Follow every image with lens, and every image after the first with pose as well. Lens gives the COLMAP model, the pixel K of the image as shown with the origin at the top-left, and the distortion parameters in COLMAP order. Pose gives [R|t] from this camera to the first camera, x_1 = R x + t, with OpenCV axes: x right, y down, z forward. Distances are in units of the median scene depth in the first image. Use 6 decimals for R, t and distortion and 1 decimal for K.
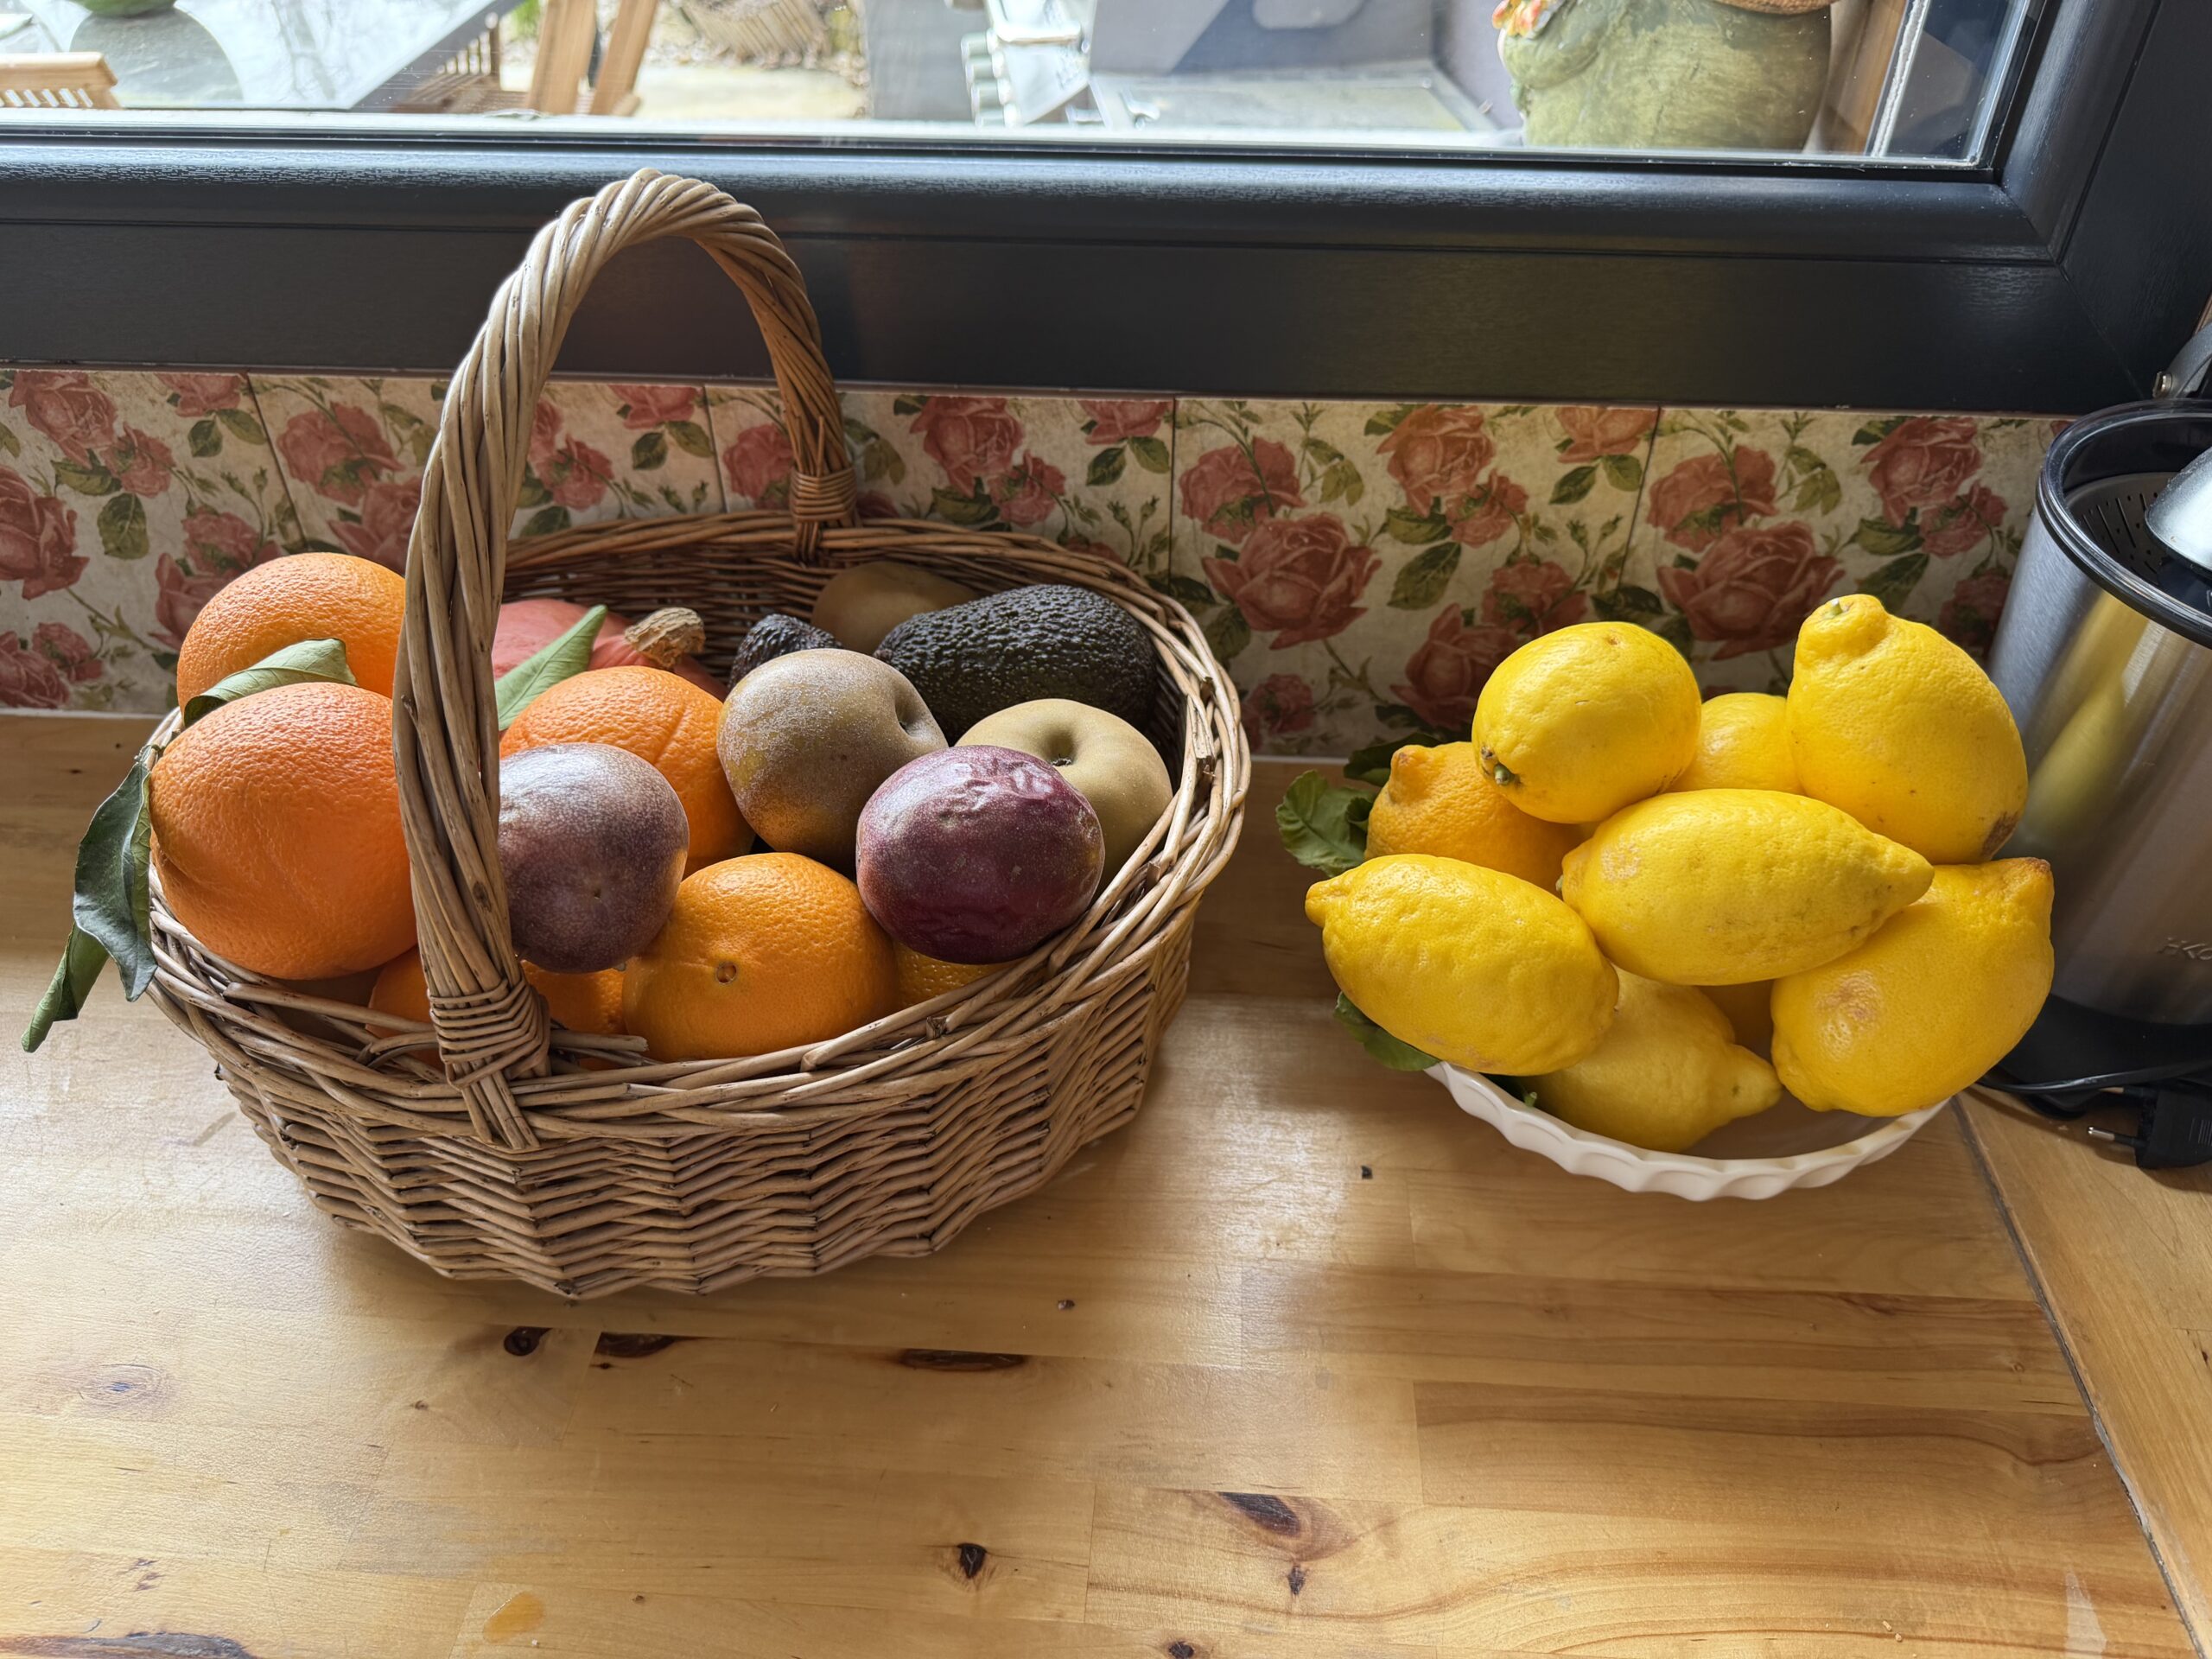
lens RADIAL K [[1567.6, 0, 1097.8], [0, 1567.6, 808.4], [0, 0, 1]] dist [0.052760, -0.074746]
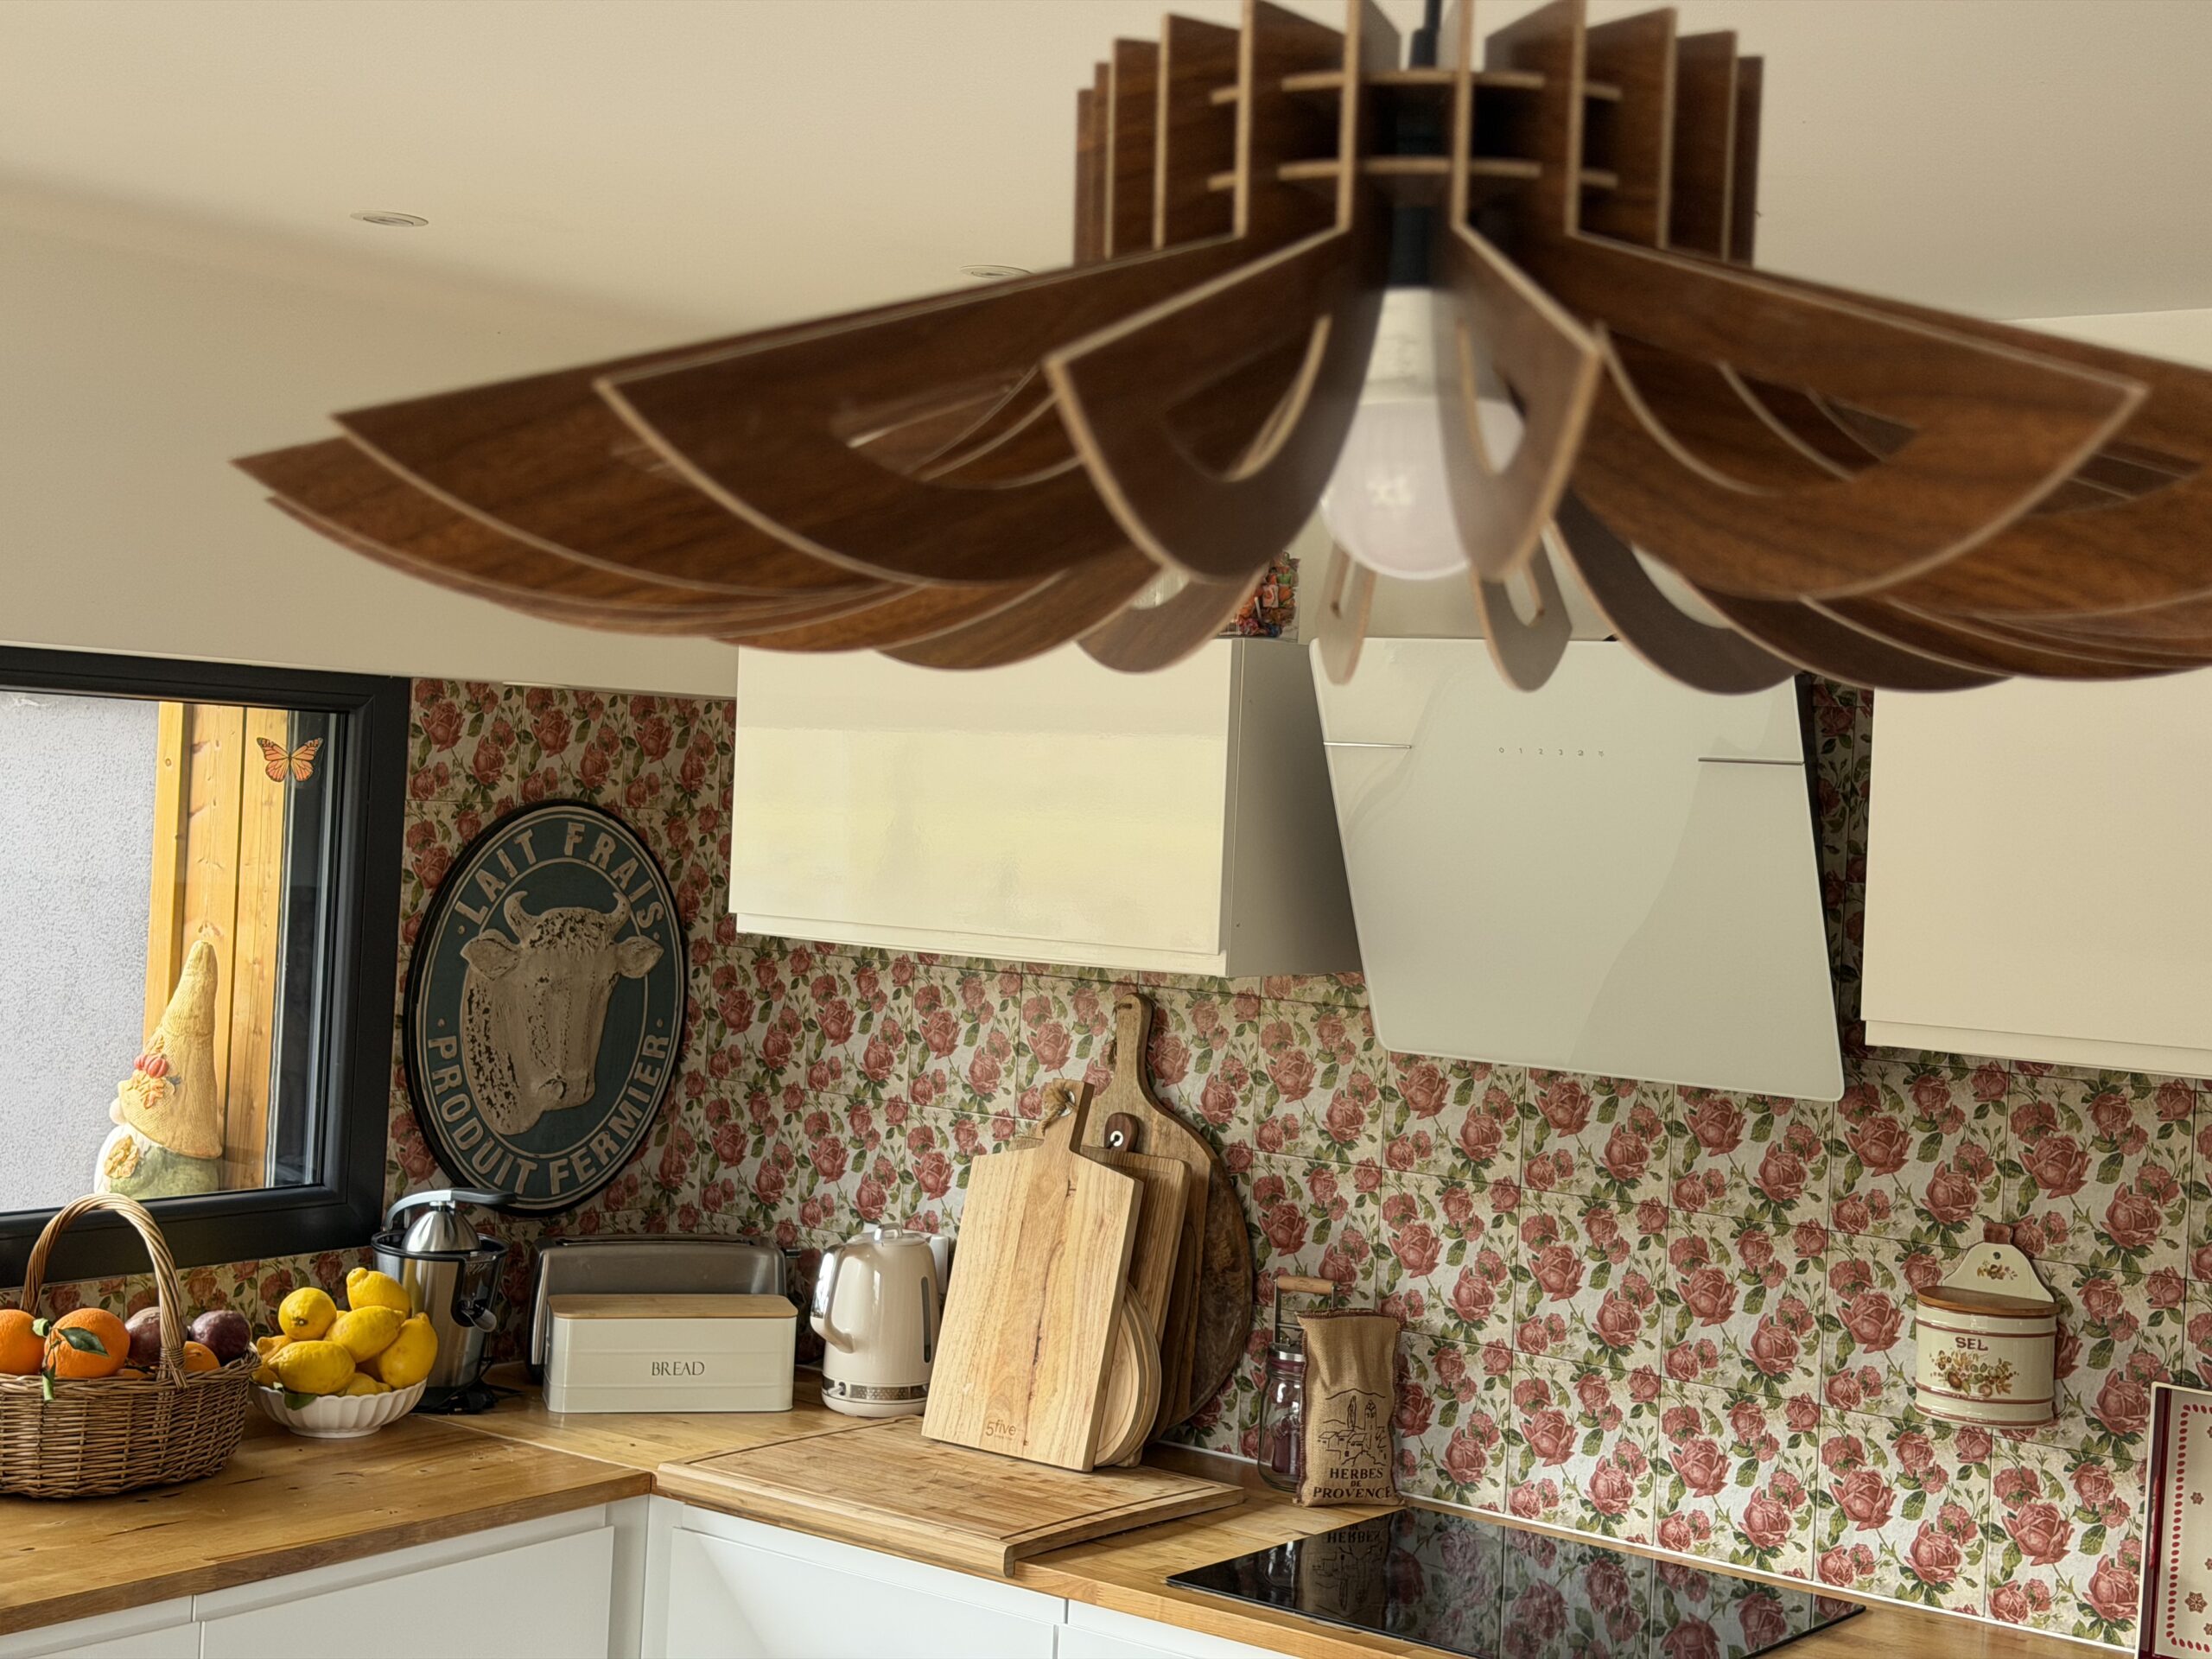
lens RADIAL K [[3082.2, 0, 1167.8], [0, 3082.2, 797.0], [0, 0, 1]] dist [0.112575, 0.000000]
pose [[0.538923, 0.020963, 0.842094, -3.903094], [0.488984, 0.806225, -0.333010, 1.949699], [-0.685898, 0.591237, 0.424243, -3.414741]]
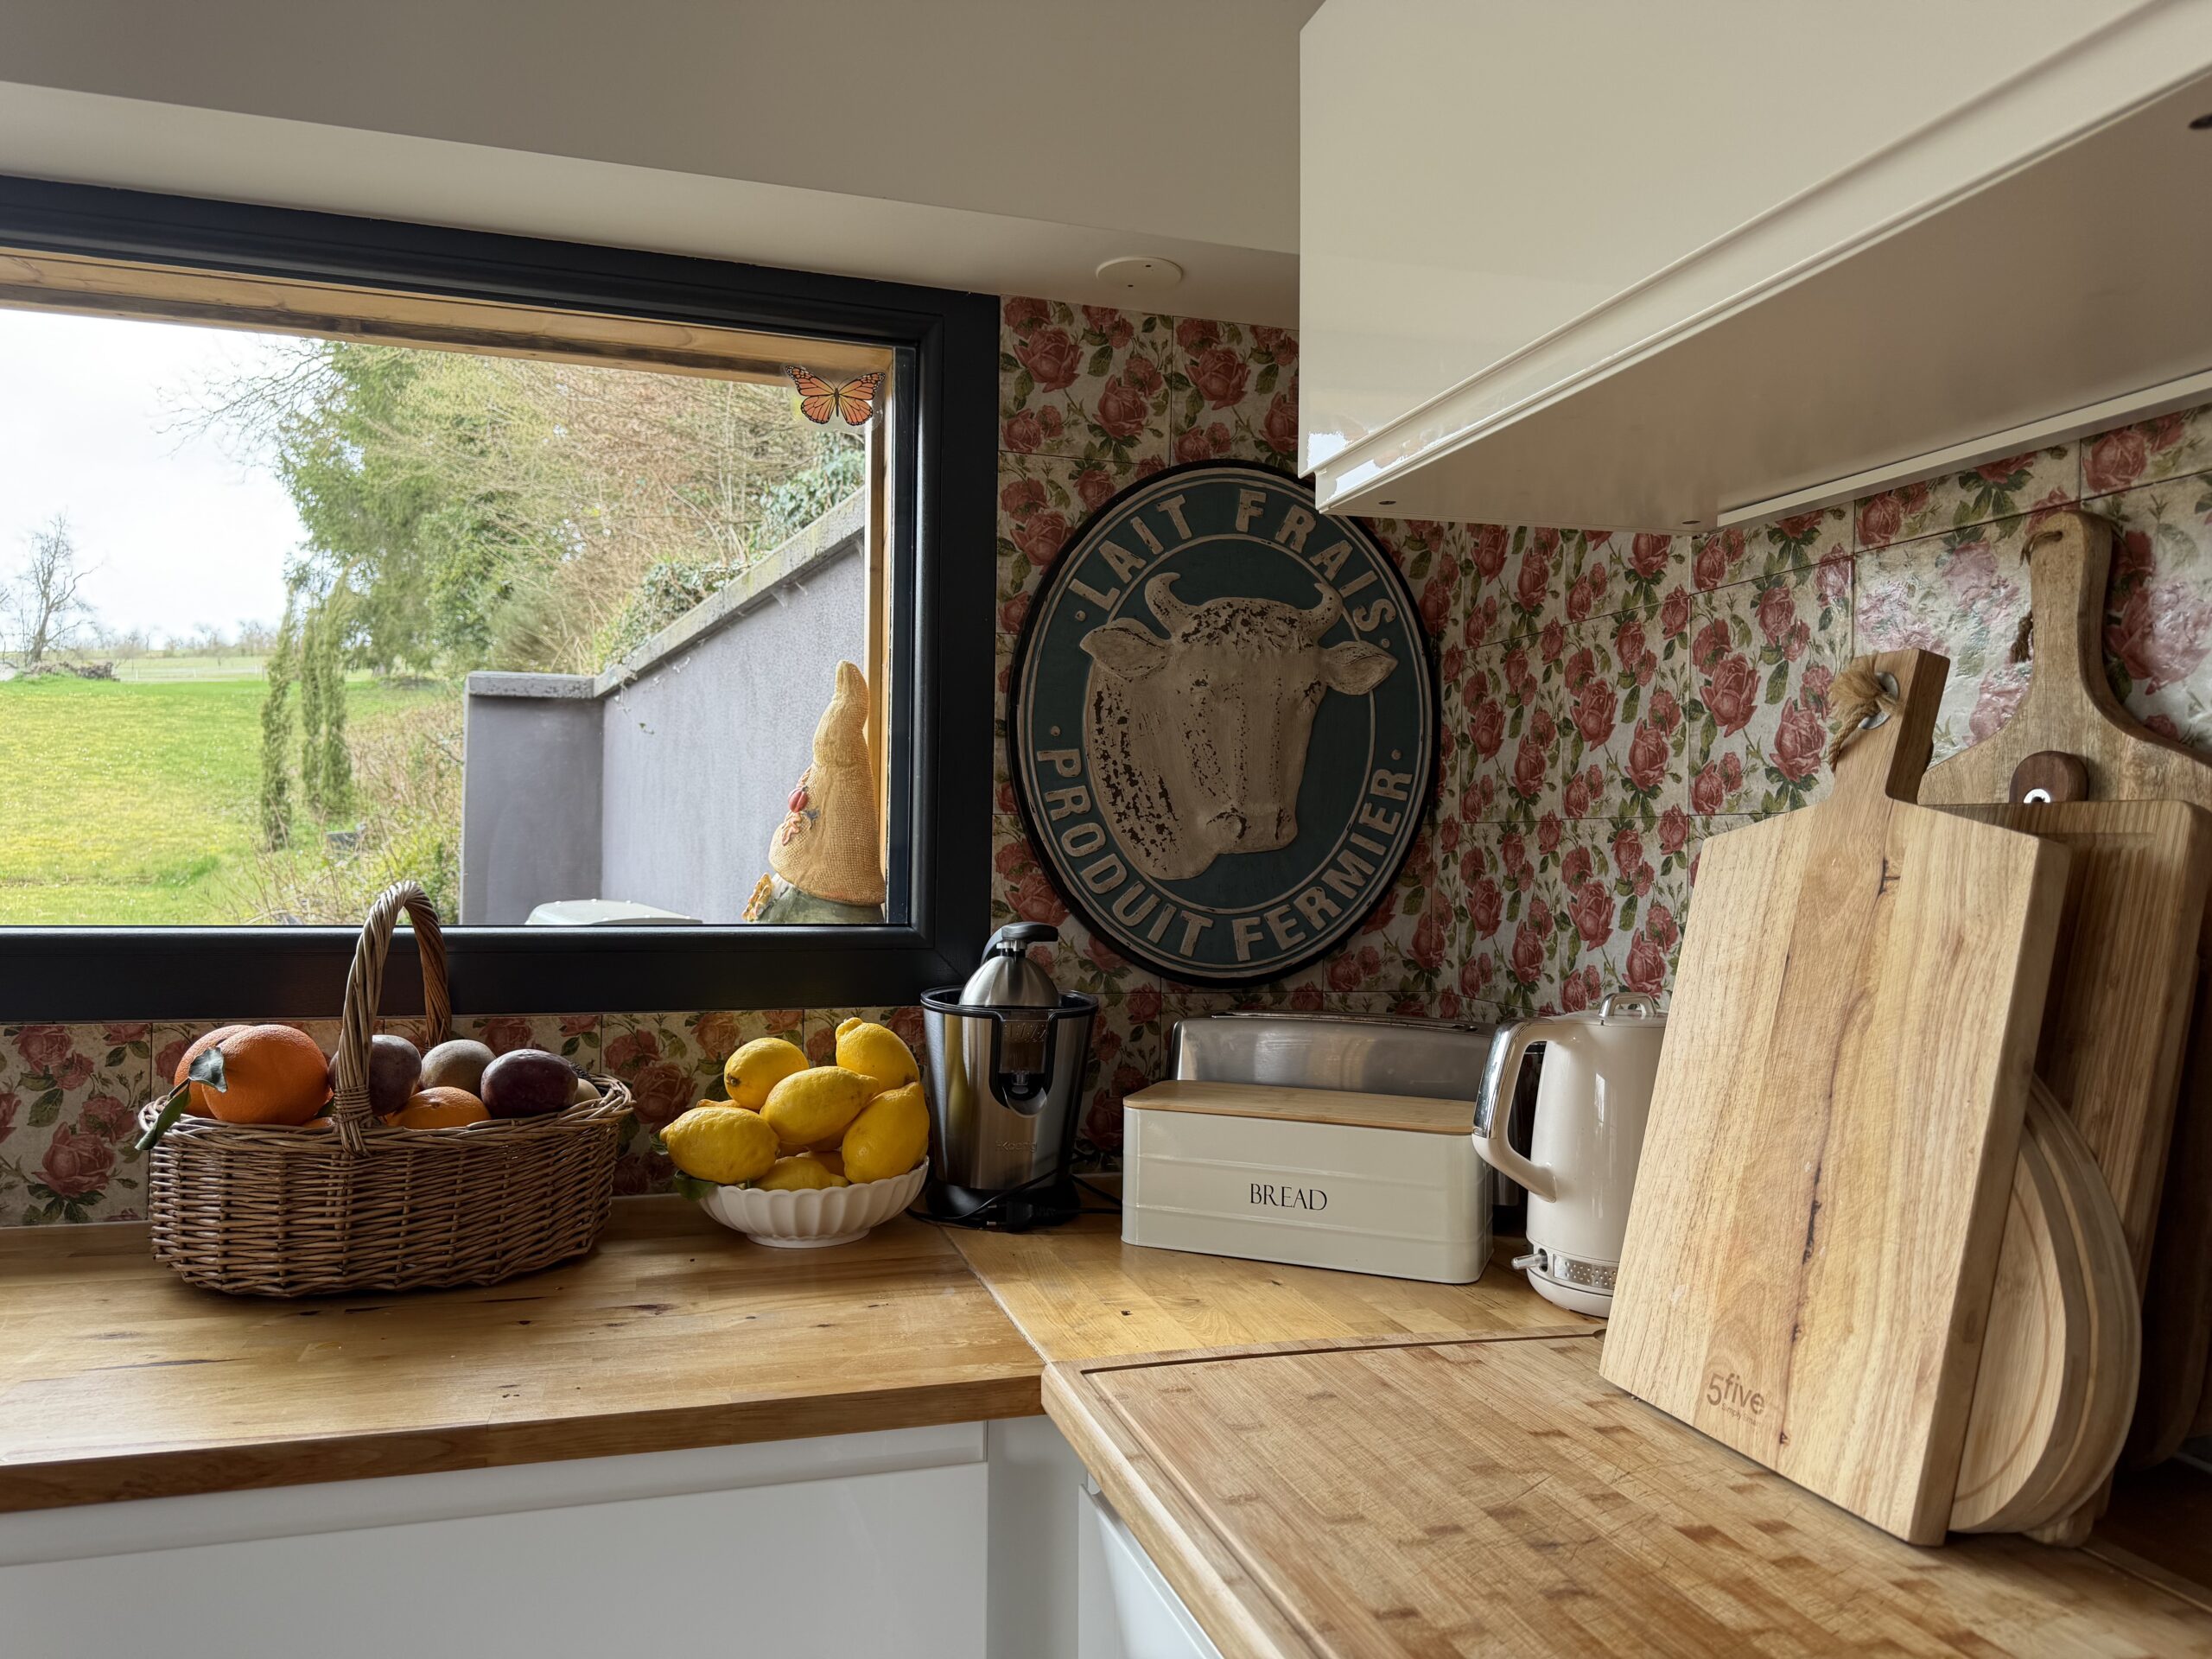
lens RADIAL K [[1567.6, 0, 1104.0], [0, 1567.6, 834.5], [0, 0, 1]] dist [0.052760, -0.074746]
pose [[0.937713, 0.015016, 0.347087, -0.071528], [0.209013, 0.773646, -0.598152, 1.128438], [-0.277504, 0.633440, 0.722319, -1.127844]]
